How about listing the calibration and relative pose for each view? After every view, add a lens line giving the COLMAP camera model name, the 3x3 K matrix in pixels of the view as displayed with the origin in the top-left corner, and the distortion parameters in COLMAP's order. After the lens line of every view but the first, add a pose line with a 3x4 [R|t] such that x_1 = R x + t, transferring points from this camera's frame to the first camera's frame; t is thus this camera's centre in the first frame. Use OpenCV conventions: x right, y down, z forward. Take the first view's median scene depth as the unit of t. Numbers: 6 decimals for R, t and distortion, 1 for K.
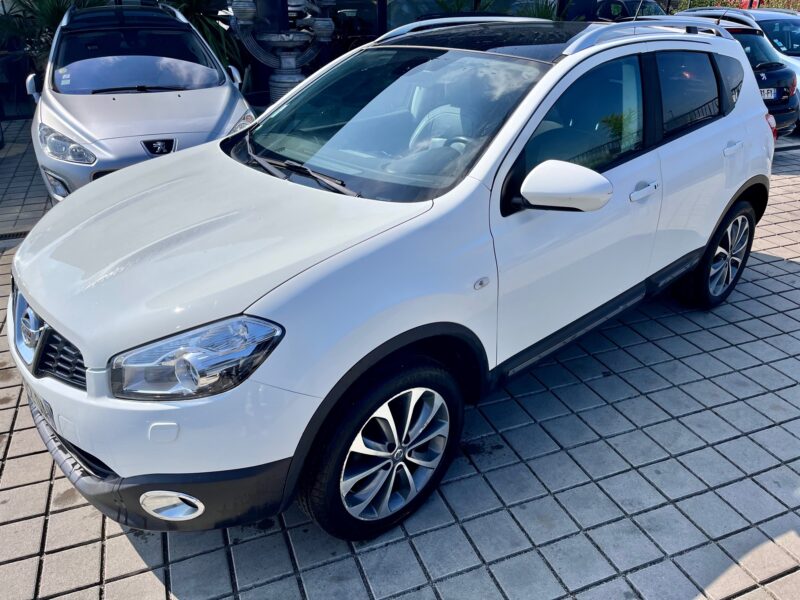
lens RADIAL K [[617.6, 0, 400.0], [0, 617.6, 300.0], [0, 0, 1]] dist [-0.001178, -0.005291]
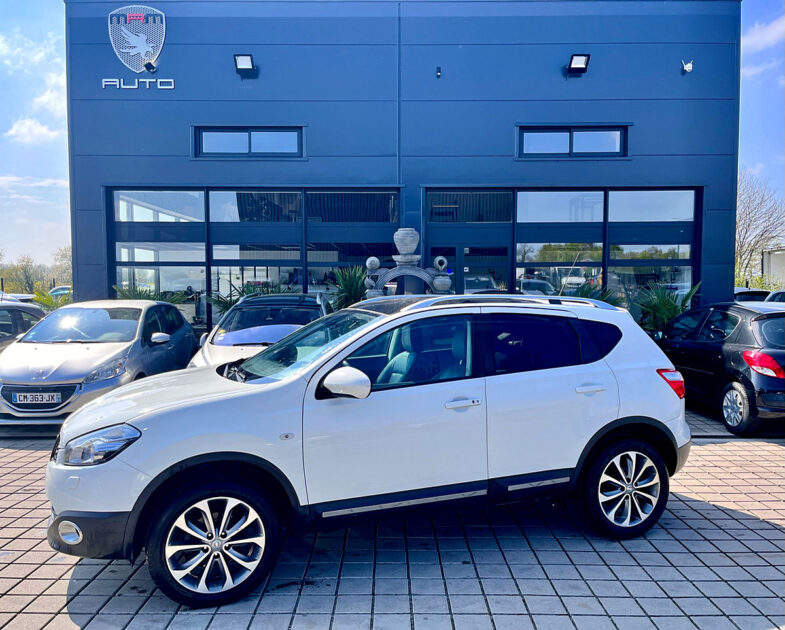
lens RADIAL K [[619.6, 0, 392.5], [0, 619.6, 315.0], [0, 0, 1]] dist [-0.000254, -0.007087]
pose [[0.931257, 0.012216, -0.364159, 0.916063], [-0.162777, 0.908107, -0.385804, 0.246766], [0.325982, 0.418559, 0.847670, -0.369146]]
